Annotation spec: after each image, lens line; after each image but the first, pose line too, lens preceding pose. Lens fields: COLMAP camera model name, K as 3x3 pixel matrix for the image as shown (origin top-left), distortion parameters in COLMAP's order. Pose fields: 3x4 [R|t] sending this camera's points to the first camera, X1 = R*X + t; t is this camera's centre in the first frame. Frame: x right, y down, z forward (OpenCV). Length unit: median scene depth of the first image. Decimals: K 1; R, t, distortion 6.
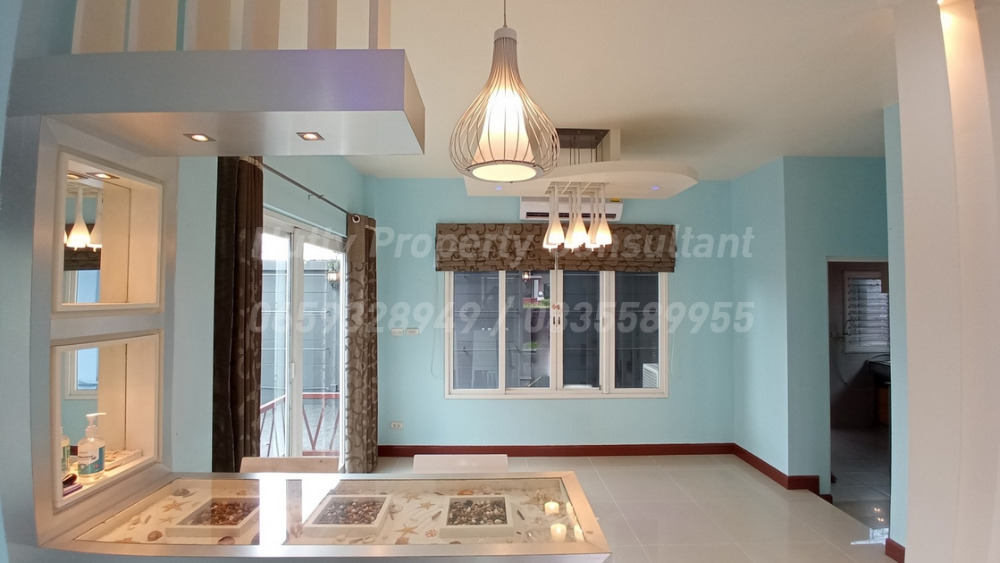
lens RADIAL K [[455.3, 0, 498.5], [0, 455.3, 282.1], [0, 0, 1]] dist [-0.035481, 0.009659]
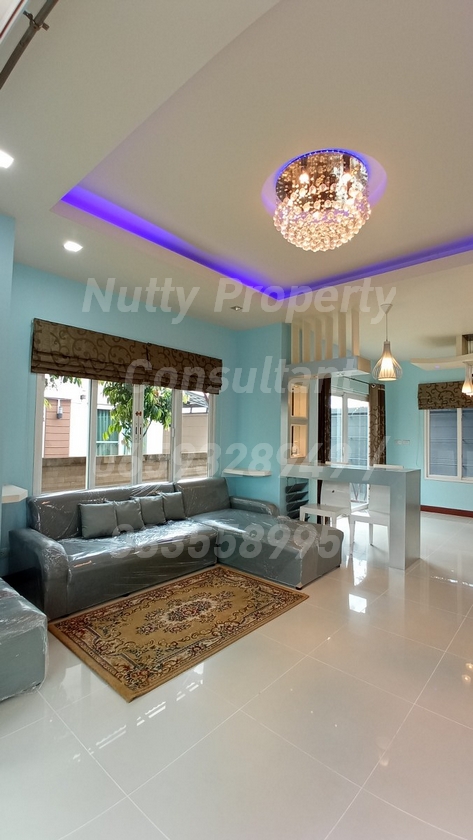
lens RADIAL K [[382.5, 0, 238.2], [0, 382.5, 420.3], [0, 0, 1]] dist [-0.035481, 0.009659]
pose [[0.743306, -0.014638, -0.668792, 0.460647], [0.002057, 0.999806, -0.019597, 0.062788], [0.668949, 0.013191, 0.743191, -0.838862]]
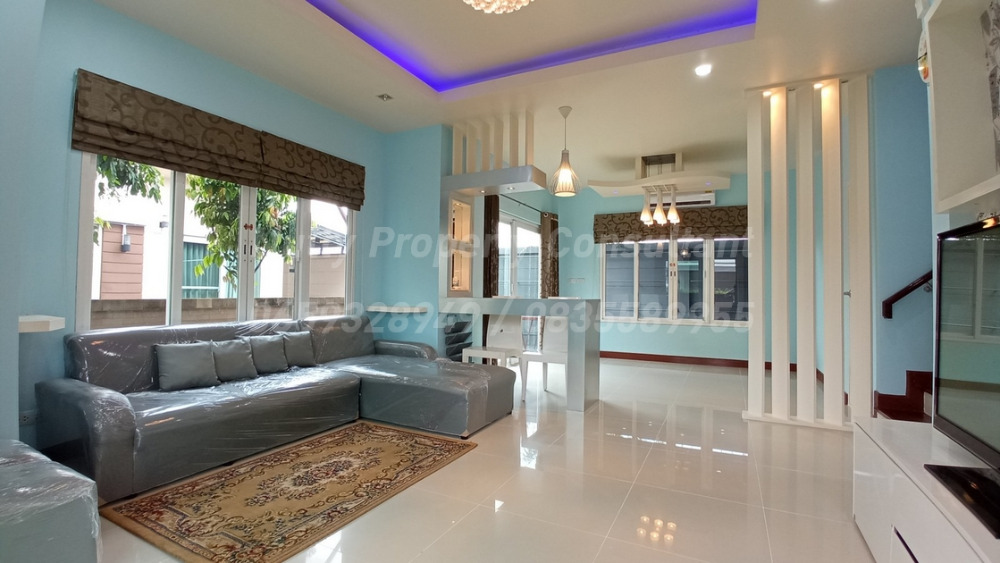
lens RADIAL K [[455.3, 0, 500.6], [0, 455.3, 281.0], [0, 0, 1]] dist [-0.035481, 0.009659]
pose [[0.888152, -0.000501, -0.459549, 0.420857], [0.000059, 1.000000, -0.000976, 0.148194], [0.459549, 0.000840, 0.888152, -0.811733]]
